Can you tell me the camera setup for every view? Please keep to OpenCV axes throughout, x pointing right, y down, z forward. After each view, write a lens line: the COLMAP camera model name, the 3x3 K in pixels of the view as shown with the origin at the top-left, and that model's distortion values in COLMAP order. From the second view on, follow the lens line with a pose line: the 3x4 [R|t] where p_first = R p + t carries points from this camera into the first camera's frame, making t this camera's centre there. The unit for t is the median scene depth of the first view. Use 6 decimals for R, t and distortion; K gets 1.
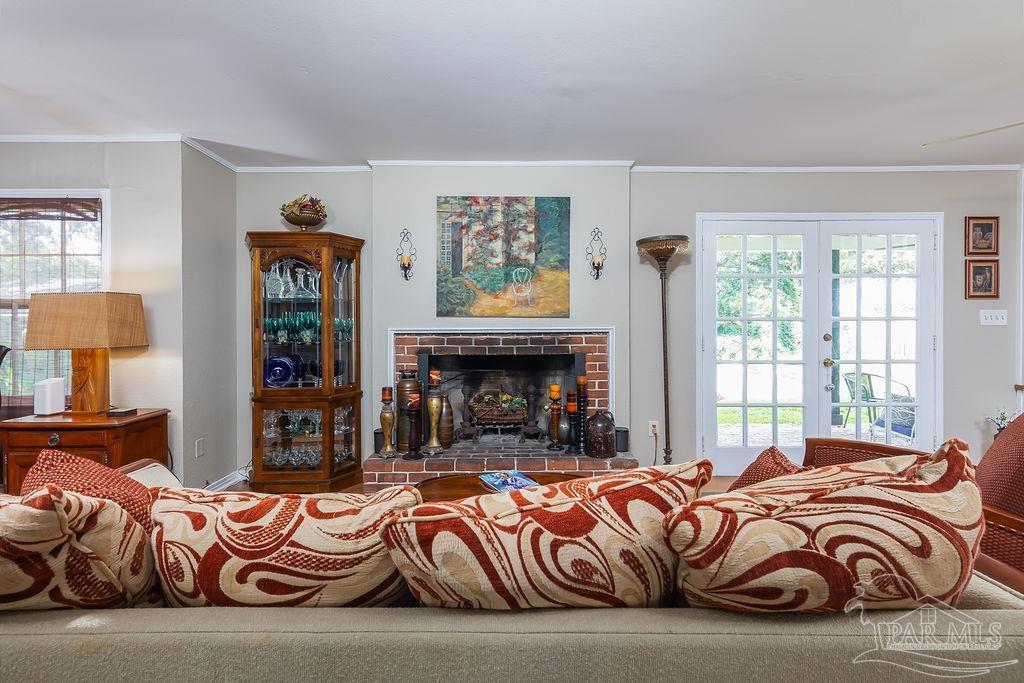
lens RADIAL K [[458.5, 0, 510.4], [0, 458.5, 344.3], [0, 0, 1]] dist [-0.027728, 0.001597]
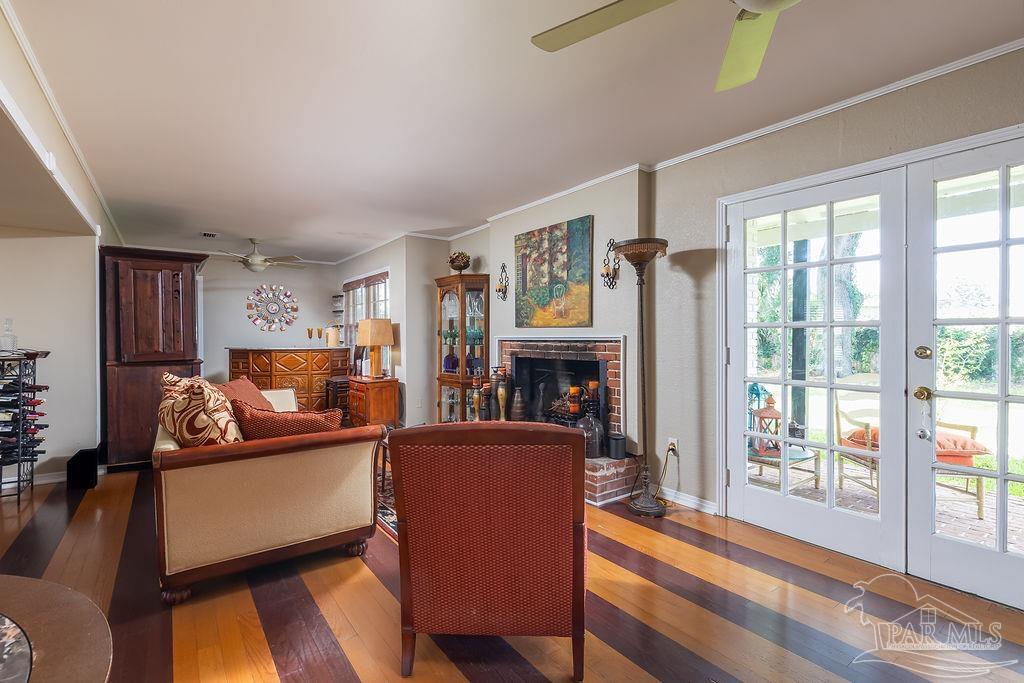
lens RADIAL K [[458.5, 0, 508.2], [0, 458.5, 337.7], [0, 0, 1]] dist [-0.027728, 0.001597]
pose [[0.579338, 0.006017, -0.815065, 0.897301], [-0.008983, 0.999959, 0.000996, -0.032234], [0.815038, 0.006745, 0.579369, 0.223613]]
